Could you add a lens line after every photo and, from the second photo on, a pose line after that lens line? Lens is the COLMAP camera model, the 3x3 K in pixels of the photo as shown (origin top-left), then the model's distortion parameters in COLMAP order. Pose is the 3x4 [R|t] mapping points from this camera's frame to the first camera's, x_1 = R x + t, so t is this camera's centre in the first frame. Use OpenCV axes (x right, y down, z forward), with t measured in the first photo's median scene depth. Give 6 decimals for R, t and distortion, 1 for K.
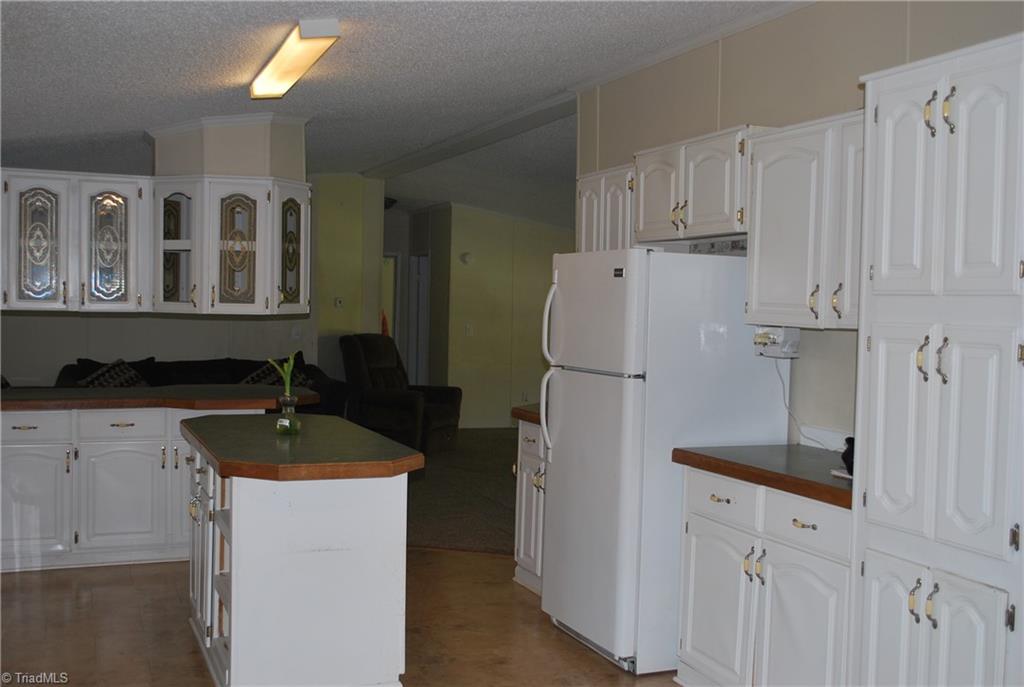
lens RADIAL K [[1062.7, 0, 490.2], [0, 1062.7, 352.3], [0, 0, 1]] dist [-0.055003, 0.000000]
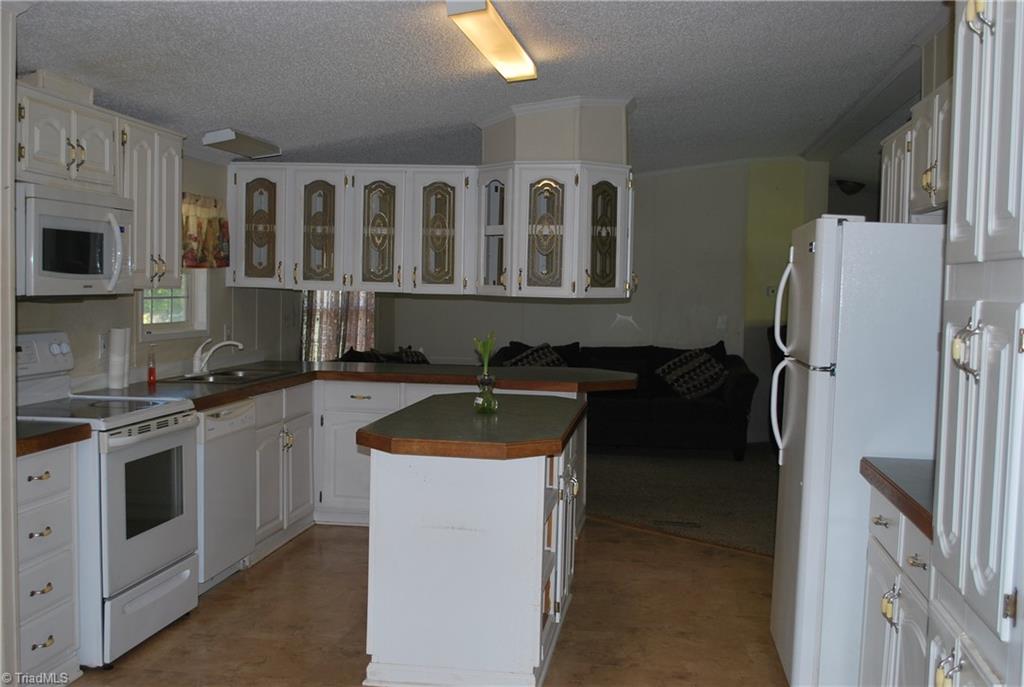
lens RADIAL K [[1062.7, 0, 509.6], [0, 1062.7, 348.5], [0, 0, 1]] dist [-0.055003, 0.000000]
pose [[0.869666, 0.031209, -0.492653, 0.236865], [-0.030107, 0.999495, 0.010170, 0.003695], [0.492722, 0.005988, 0.870166, 0.097948]]
